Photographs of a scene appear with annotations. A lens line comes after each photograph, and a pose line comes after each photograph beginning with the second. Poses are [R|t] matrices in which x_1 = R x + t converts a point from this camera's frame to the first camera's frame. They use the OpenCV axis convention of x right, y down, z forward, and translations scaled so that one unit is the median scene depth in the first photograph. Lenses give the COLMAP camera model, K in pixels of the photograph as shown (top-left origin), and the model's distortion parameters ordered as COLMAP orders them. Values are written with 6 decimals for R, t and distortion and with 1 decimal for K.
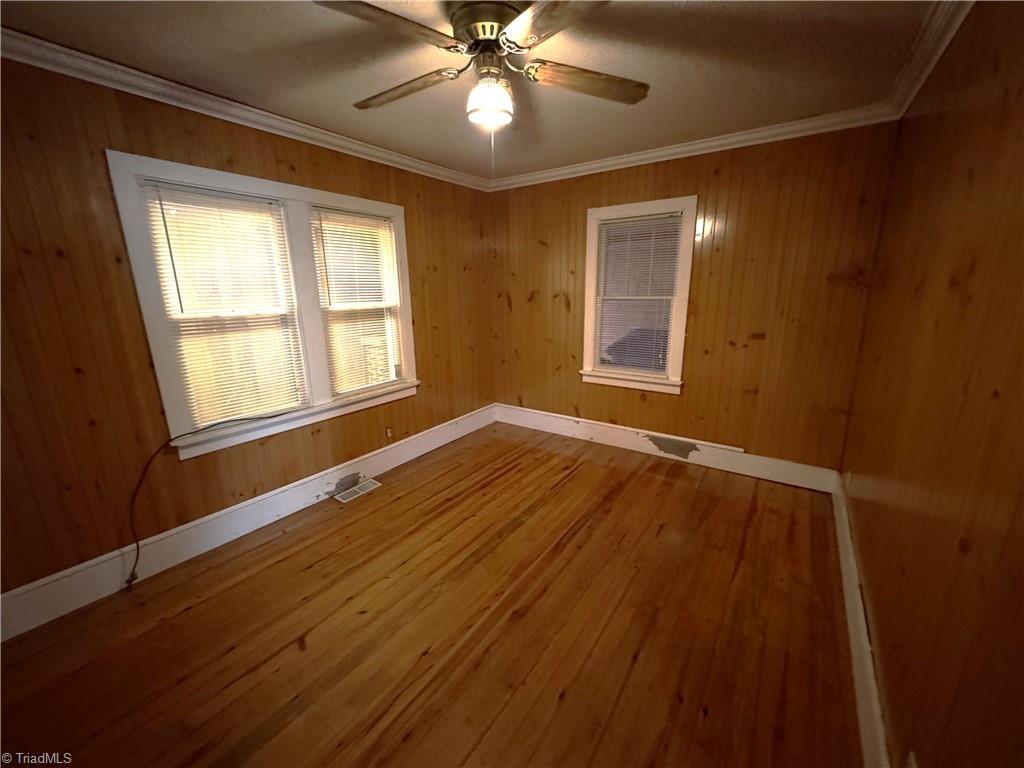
lens RADIAL K [[410.8, 0, 517.8], [0, 410.8, 383.3], [0, 0, 1]] dist [-0.004062, 0.000332]
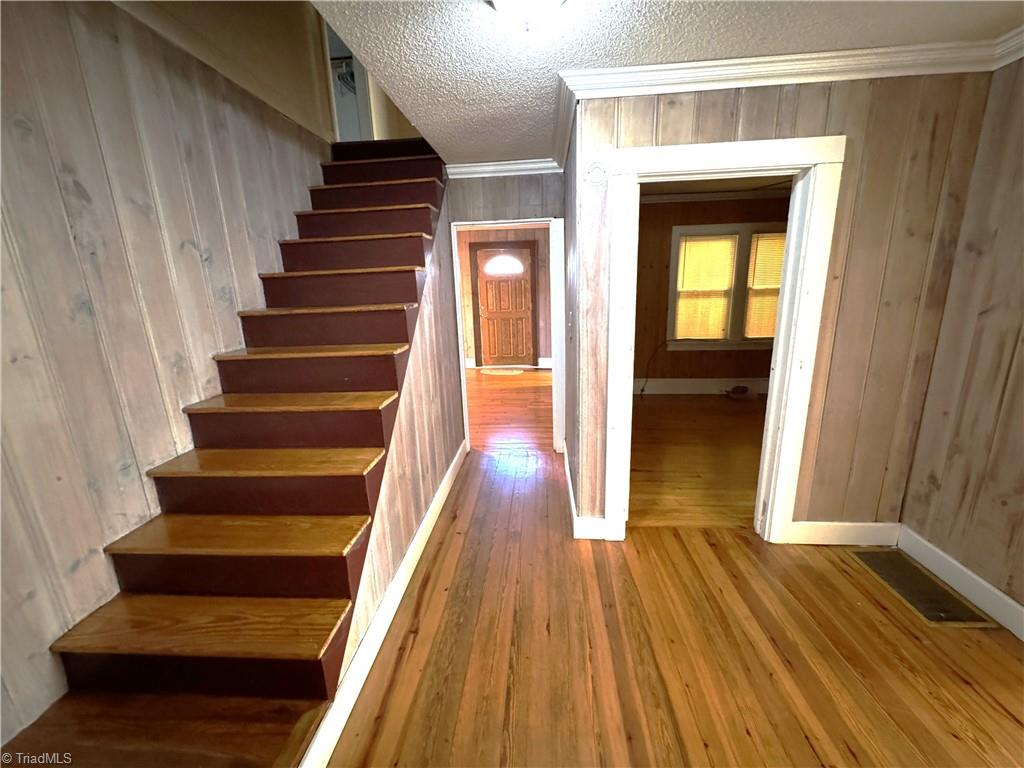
lens RADIAL K [[410.8, 0, 516.7], [0, 410.8, 382.9], [0, 0, 1]] dist [-0.004062, 0.000332]
pose [[0.497345, 0.213963, -0.840754, 0.667366], [-0.171709, 0.974216, 0.146354, 0.147373], [0.850390, 0.071577, 0.521261, -0.825819]]
